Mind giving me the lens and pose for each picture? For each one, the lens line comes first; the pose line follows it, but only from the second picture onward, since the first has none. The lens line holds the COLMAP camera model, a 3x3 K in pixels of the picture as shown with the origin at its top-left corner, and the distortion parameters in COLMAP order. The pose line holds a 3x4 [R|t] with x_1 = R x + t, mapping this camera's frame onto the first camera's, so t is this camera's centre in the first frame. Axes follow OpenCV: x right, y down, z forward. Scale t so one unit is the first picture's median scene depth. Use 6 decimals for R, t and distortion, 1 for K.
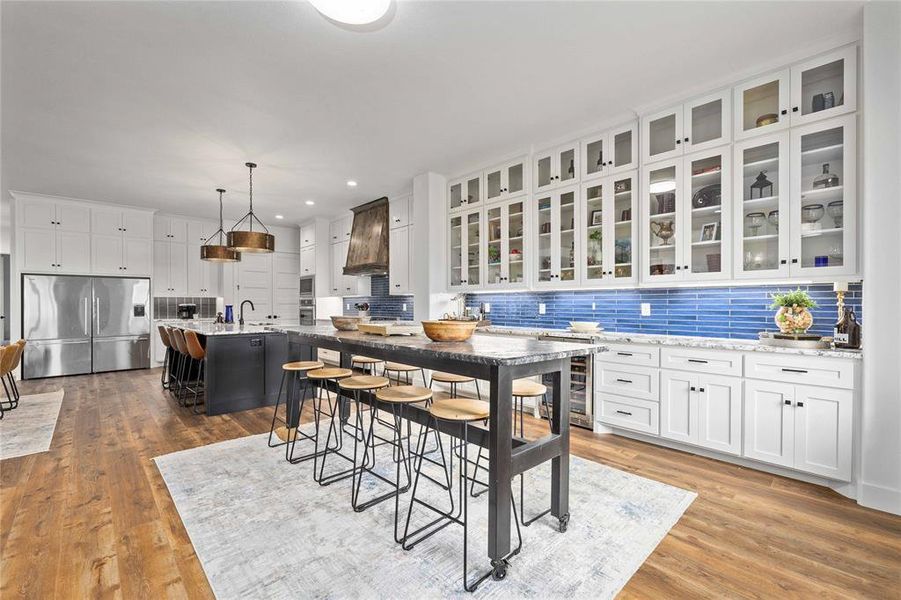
lens RADIAL K [[387.6, 0, 447.8], [0, 387.6, 311.9], [0, 0, 1]] dist [0.001106, 0.000210]
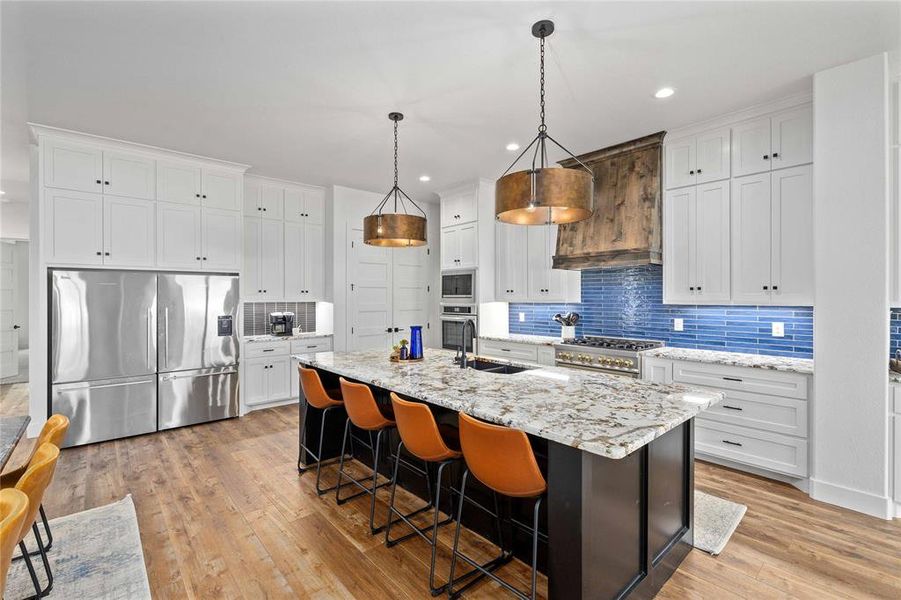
lens RADIAL K [[387.6, 0, 419.4], [0, 387.6, 302.1], [0, 0, 1]] dist [0.001106, 0.000210]
pose [[0.998966, 0.003593, -0.045312, -0.448482], [-0.003721, 0.999989, -0.002751, -0.040786], [0.045301, 0.002917, 0.998969, 0.385151]]
